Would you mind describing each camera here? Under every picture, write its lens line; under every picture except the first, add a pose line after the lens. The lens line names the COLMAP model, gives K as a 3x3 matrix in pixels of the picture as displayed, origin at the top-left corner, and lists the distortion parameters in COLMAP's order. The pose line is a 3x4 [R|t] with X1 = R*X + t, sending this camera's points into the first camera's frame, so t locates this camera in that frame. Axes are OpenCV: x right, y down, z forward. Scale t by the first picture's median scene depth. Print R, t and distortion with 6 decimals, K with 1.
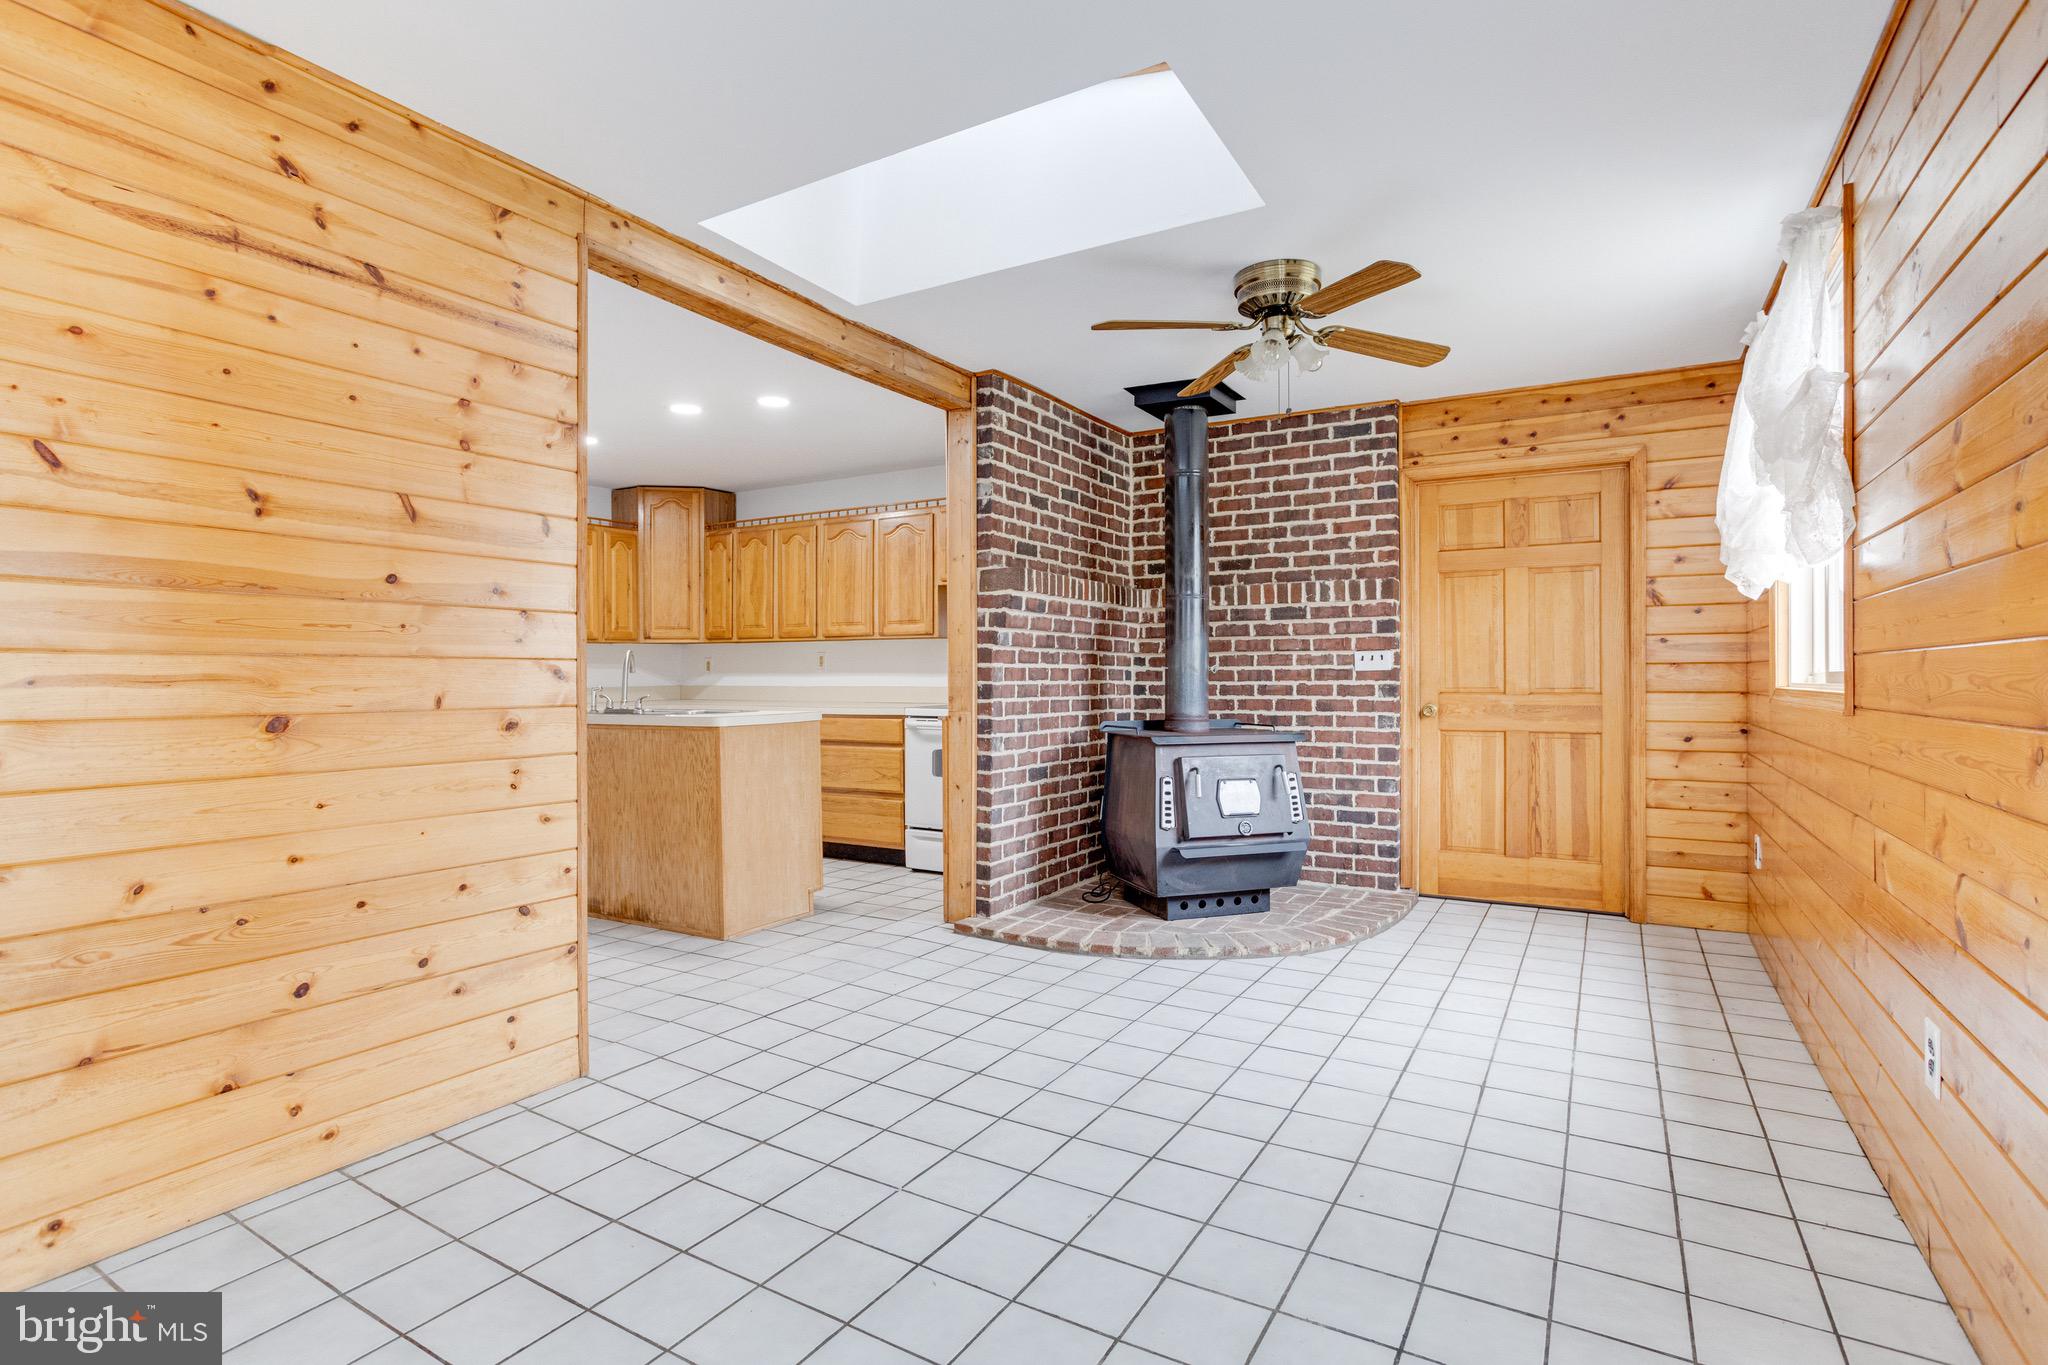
lens RADIAL K [[996.2, 0, 1024.0], [0, 996.2, 682.5], [0, 0, 1]] dist [-0.062736, 0.041125]
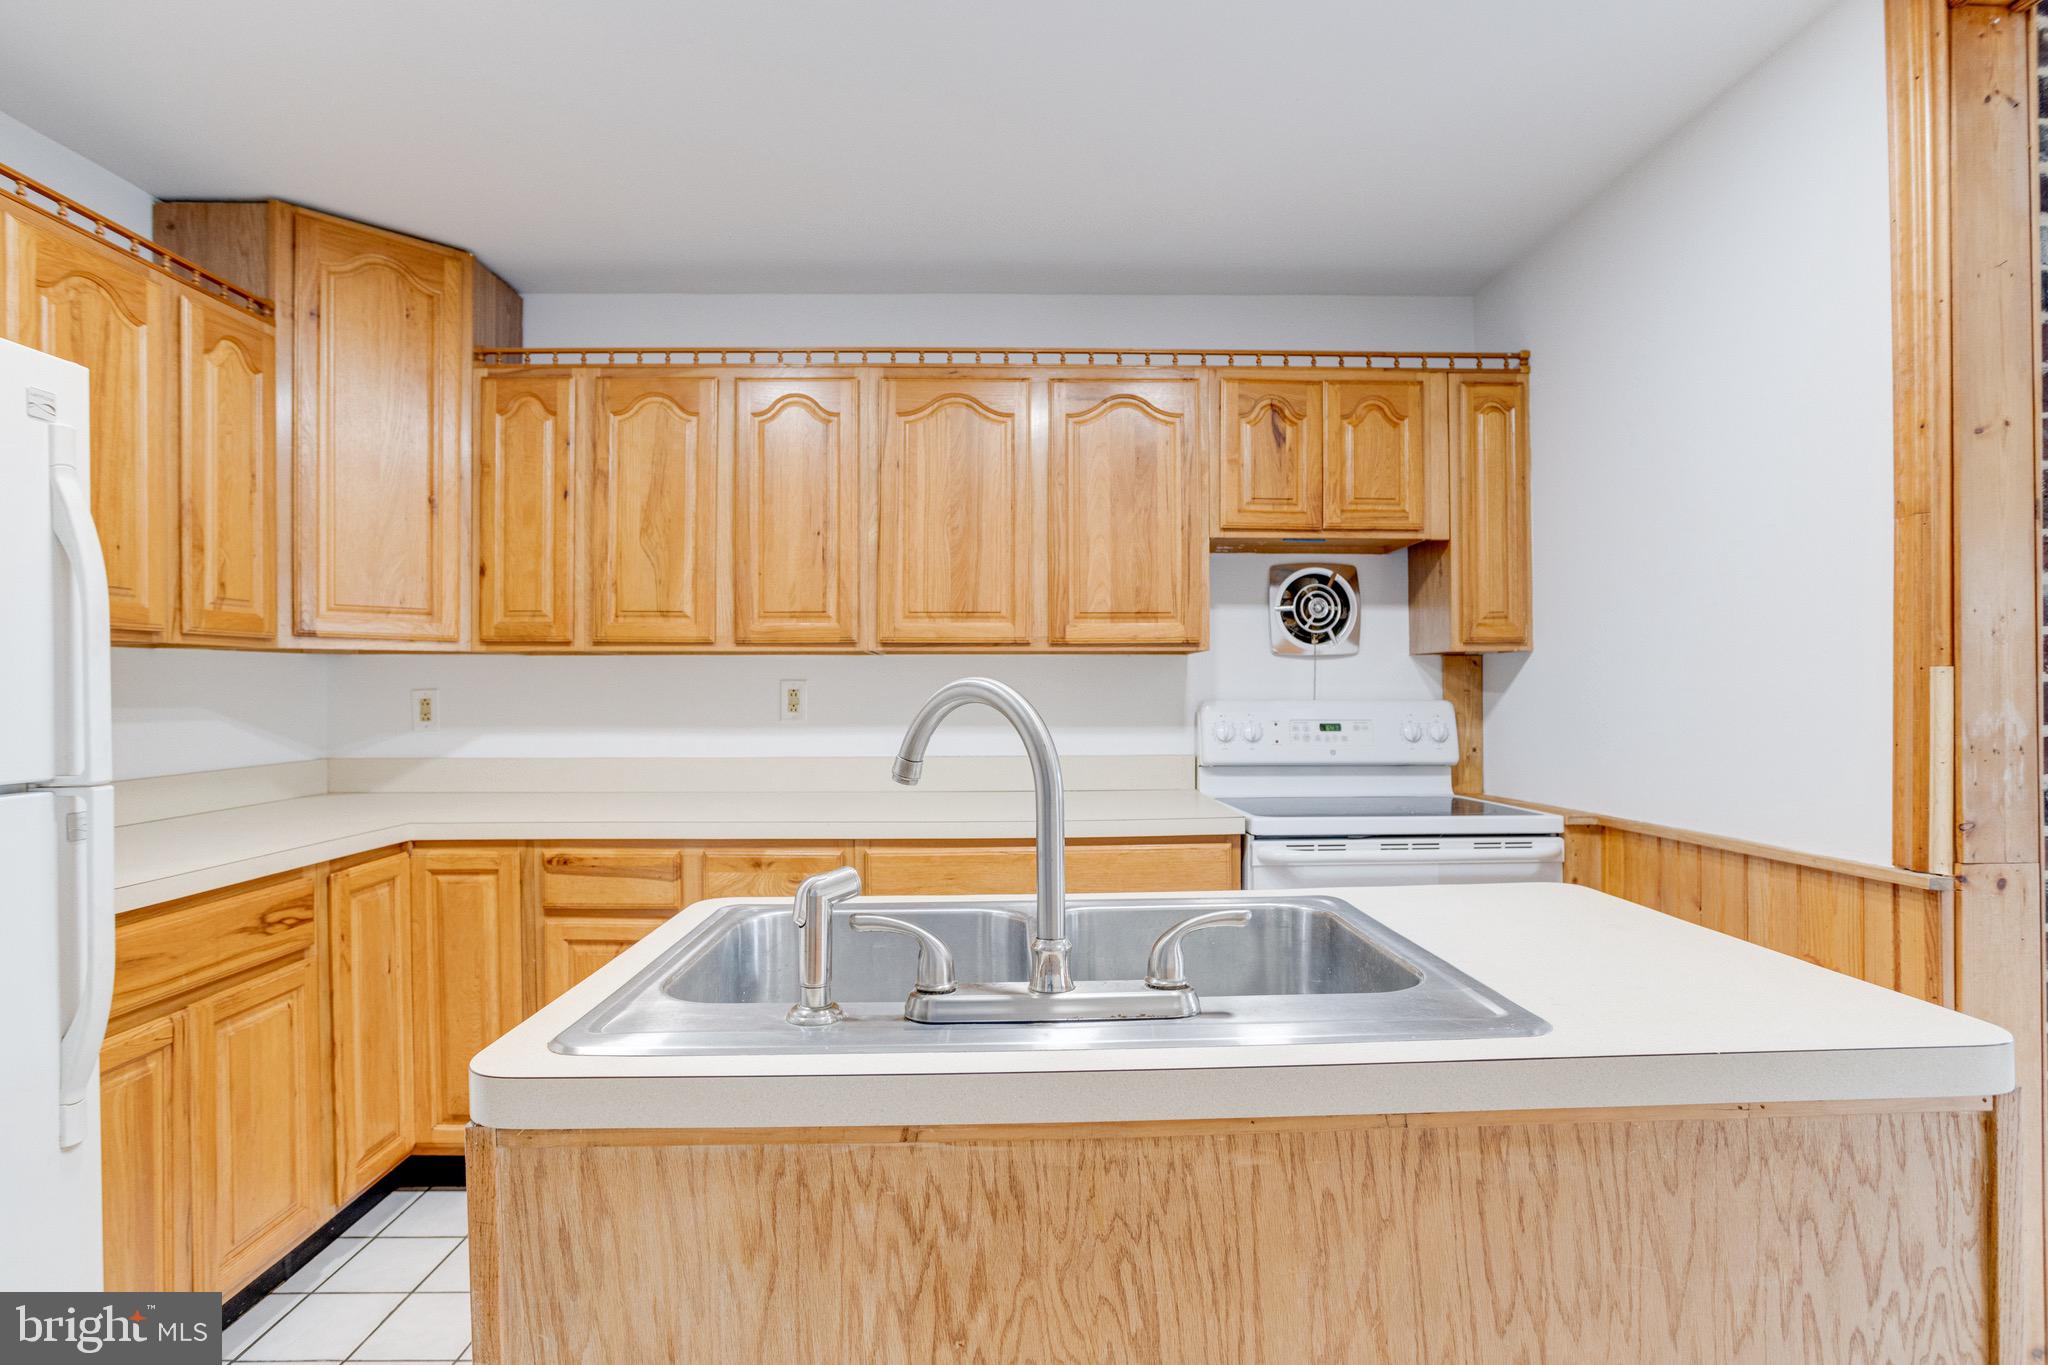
lens RADIAL K [[1005.4, 0, 994.7], [0, 1005.4, 689.0], [0, 0, 1]] dist [-0.000720, -0.000114]
pose [[0.863694, -0.000342, 0.504016, -0.359247], [0.006384, 0.999927, -0.010260, -0.021367], [-0.503976, 0.012079, 0.863633, 0.580564]]
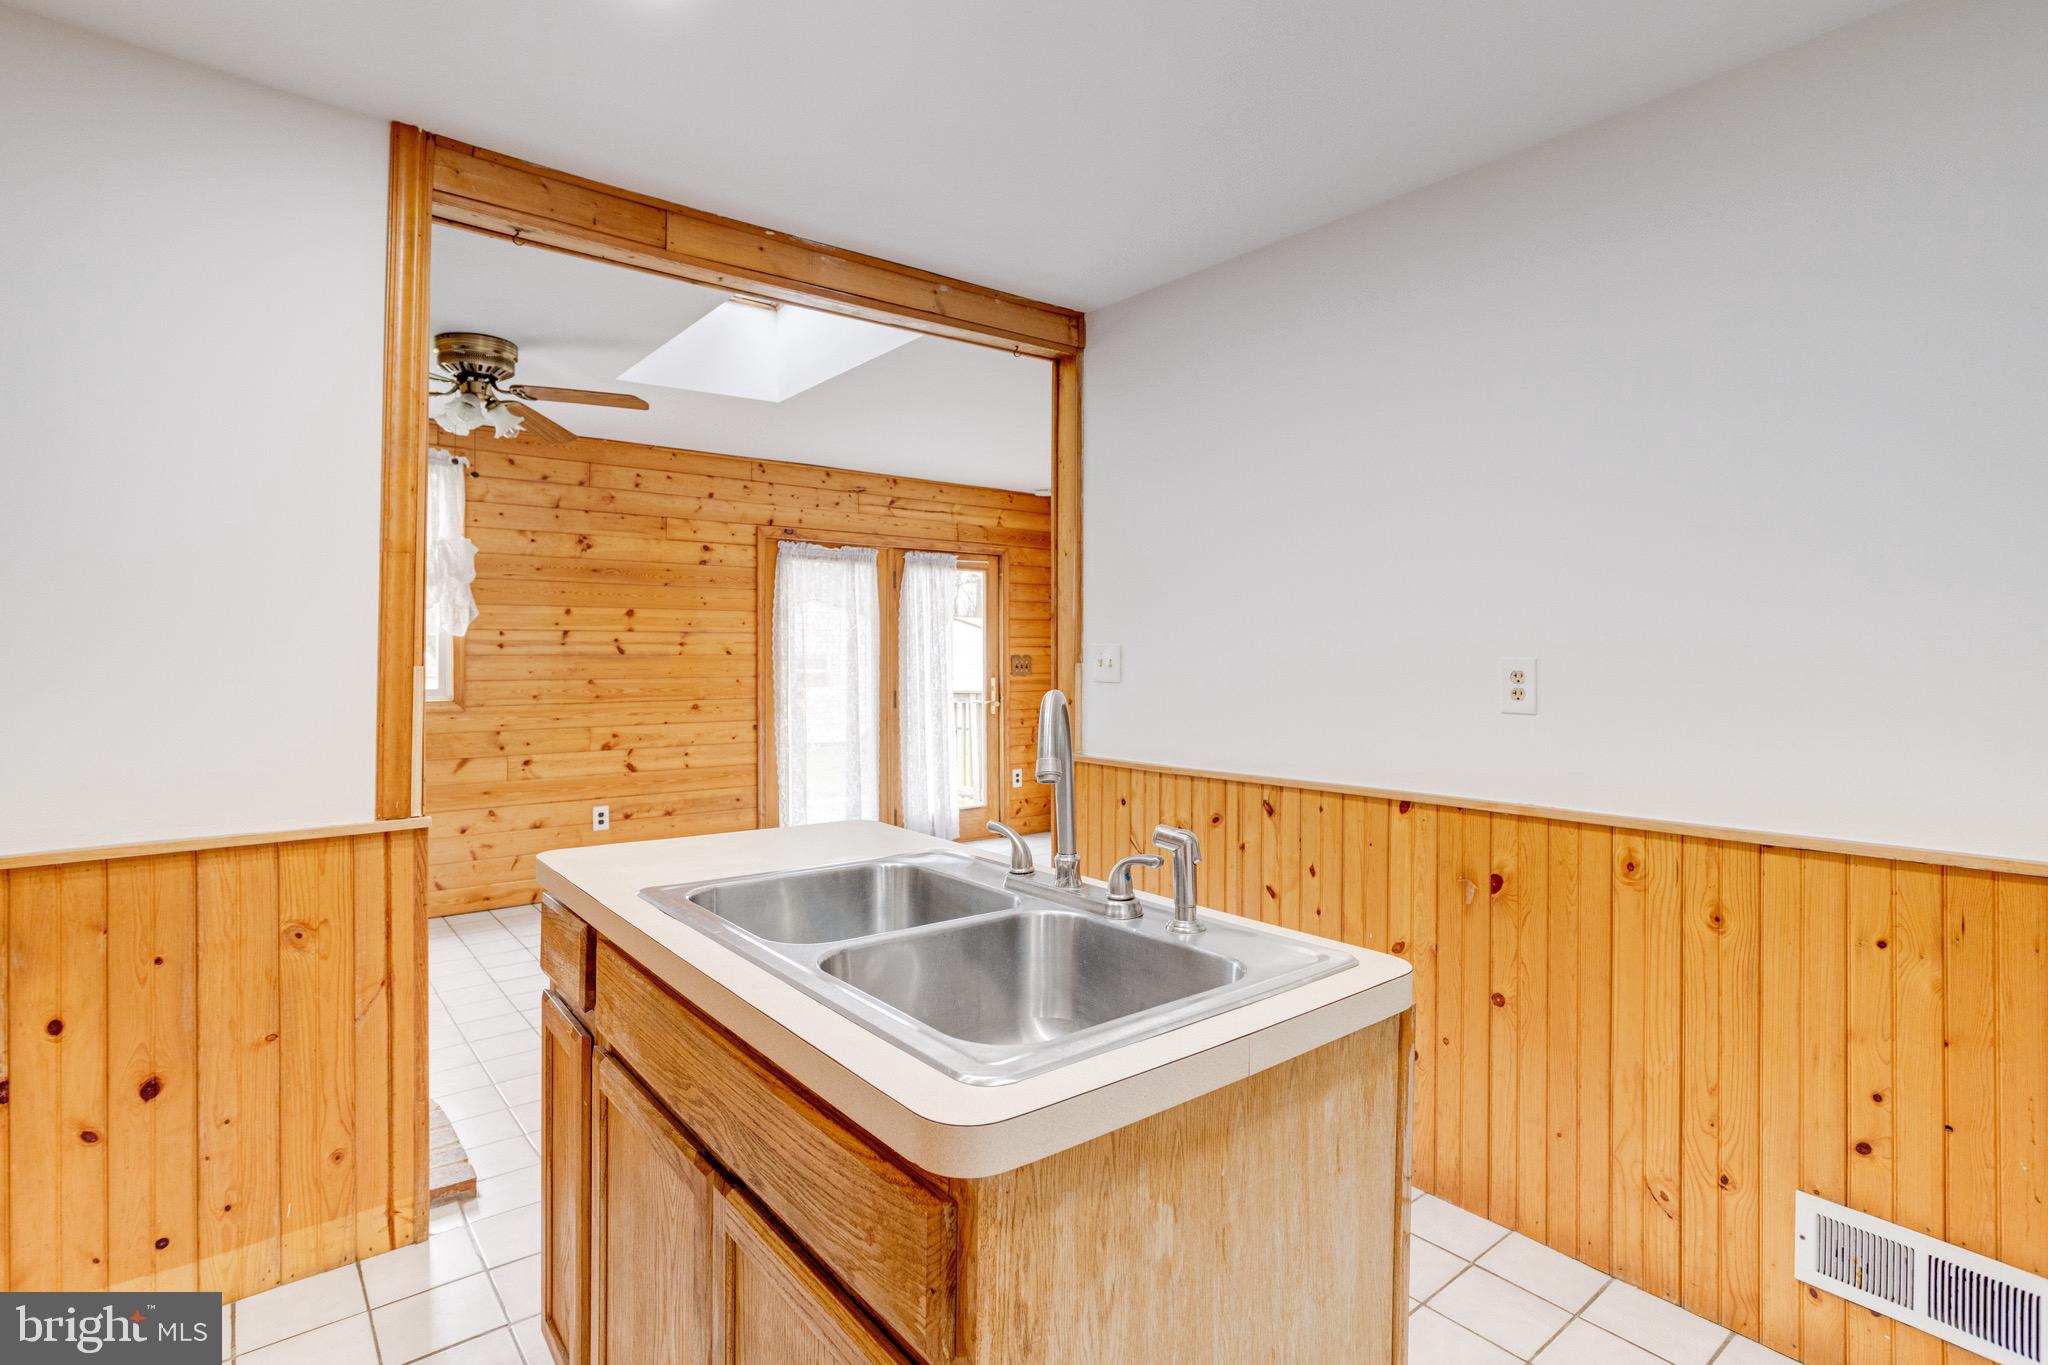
lens RADIAL K [[1021.0, 0, 1023.6], [0, 1021.0, 660.6], [0, 0, 1]] dist [0.000253, 0.000022]
pose [[-0.936899, -0.003439, 0.349584, -0.348329], [-0.001344, 0.999980, 0.006235, -0.032052], [-0.349599, 0.005372, -0.936884, 0.923738]]
